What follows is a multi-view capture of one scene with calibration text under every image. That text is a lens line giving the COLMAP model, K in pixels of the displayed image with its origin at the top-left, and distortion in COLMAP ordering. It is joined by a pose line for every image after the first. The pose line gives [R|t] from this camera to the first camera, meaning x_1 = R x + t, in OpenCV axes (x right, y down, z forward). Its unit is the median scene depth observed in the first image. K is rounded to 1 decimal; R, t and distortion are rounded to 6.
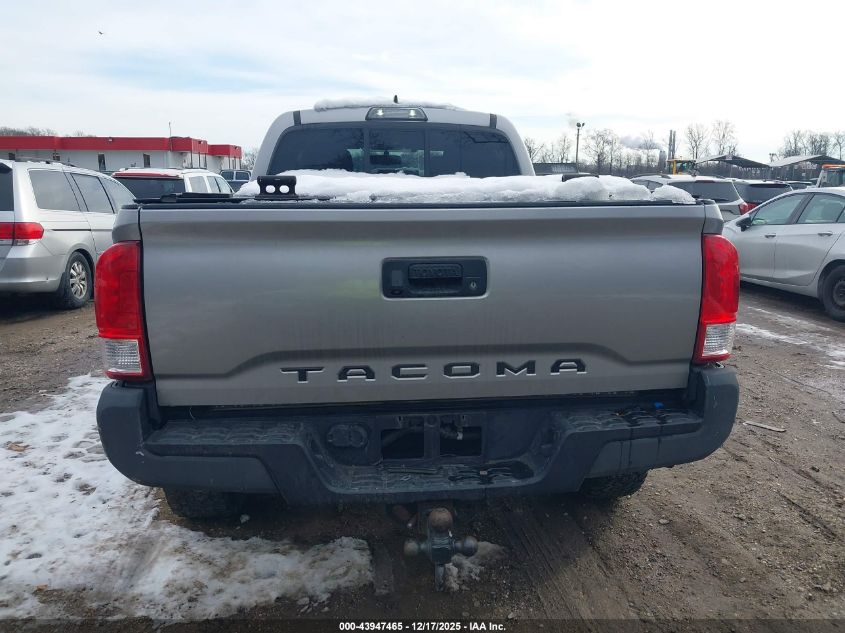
lens RADIAL K [[663.0, 0, 422.5], [0, 663.0, 316.5], [0, 0, 1]] dist [0.006033, -0.002284]
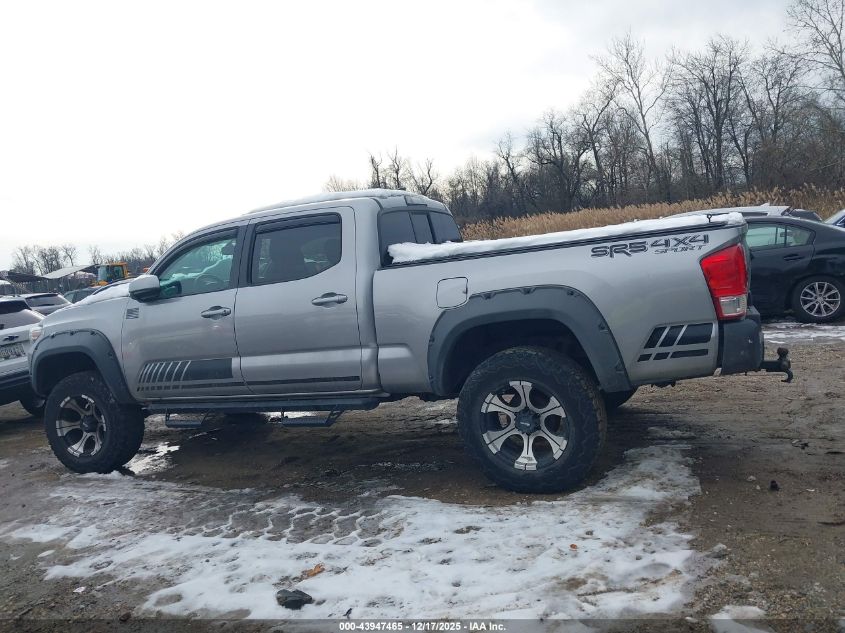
lens RADIAL K [[663.0, 0, 422.5], [0, 663.0, 316.5], [0, 0, 1]] dist [0.006033, -0.002284]
pose [[0.507360, -0.140456, 0.850211, -1.363286], [0.280471, 0.959822, -0.008807, -0.079303], [-0.814814, 0.242928, 0.526369, 0.398830]]
